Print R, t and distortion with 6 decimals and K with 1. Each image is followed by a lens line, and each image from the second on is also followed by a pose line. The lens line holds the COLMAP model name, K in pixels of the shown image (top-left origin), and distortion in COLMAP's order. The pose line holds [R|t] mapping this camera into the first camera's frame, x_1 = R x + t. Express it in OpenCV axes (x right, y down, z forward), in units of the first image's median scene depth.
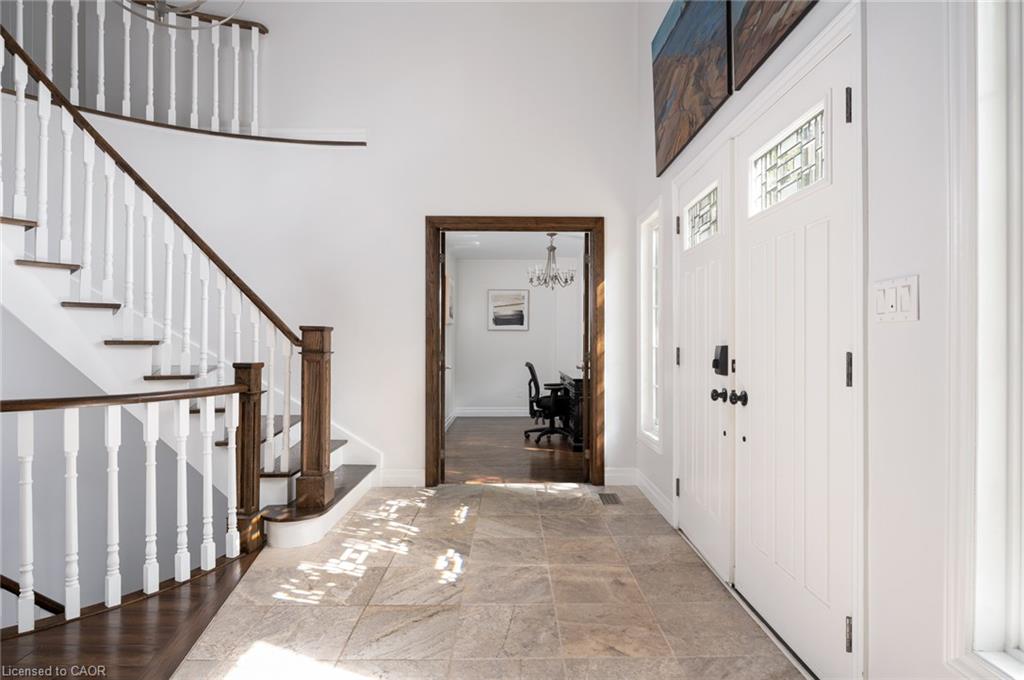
lens RADIAL K [[542.5, 0, 514.7], [0, 542.5, 340.3], [0, 0, 1]] dist [-0.004150, -0.000327]
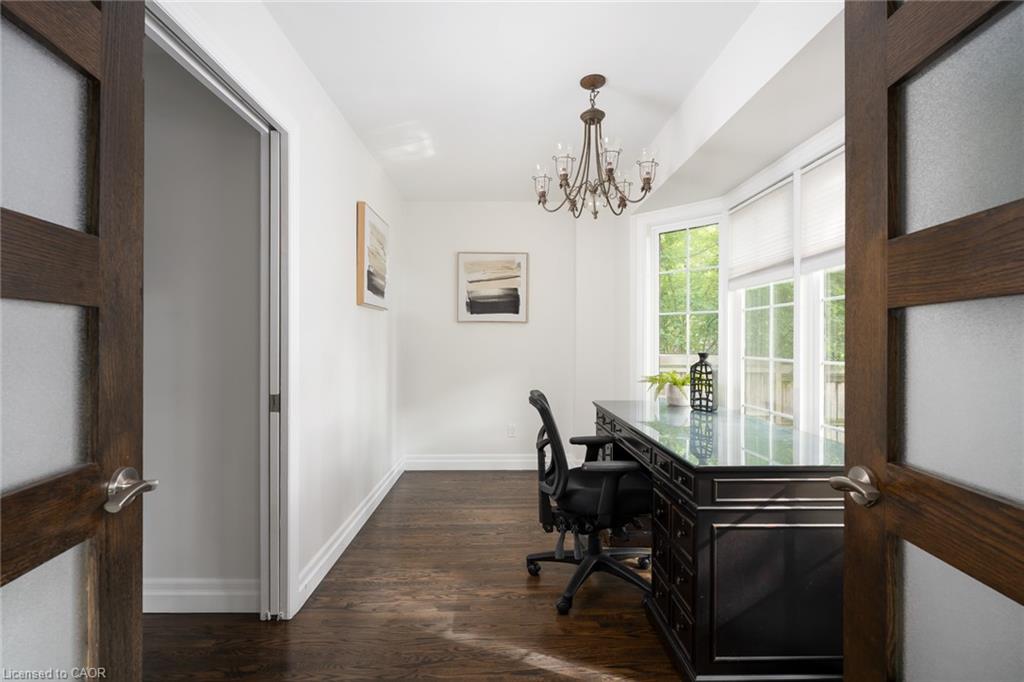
lens RADIAL K [[479.0, 0, 510.8], [0, 479.0, 338.6], [0, 0, 1]] dist [-0.004107, -0.000669]
pose [[0.999875, -0.004703, 0.015110, -0.000167], [0.004547, 0.999936, 0.010375, -0.005698], [-0.015158, -0.010305, 0.999832, 0.636442]]
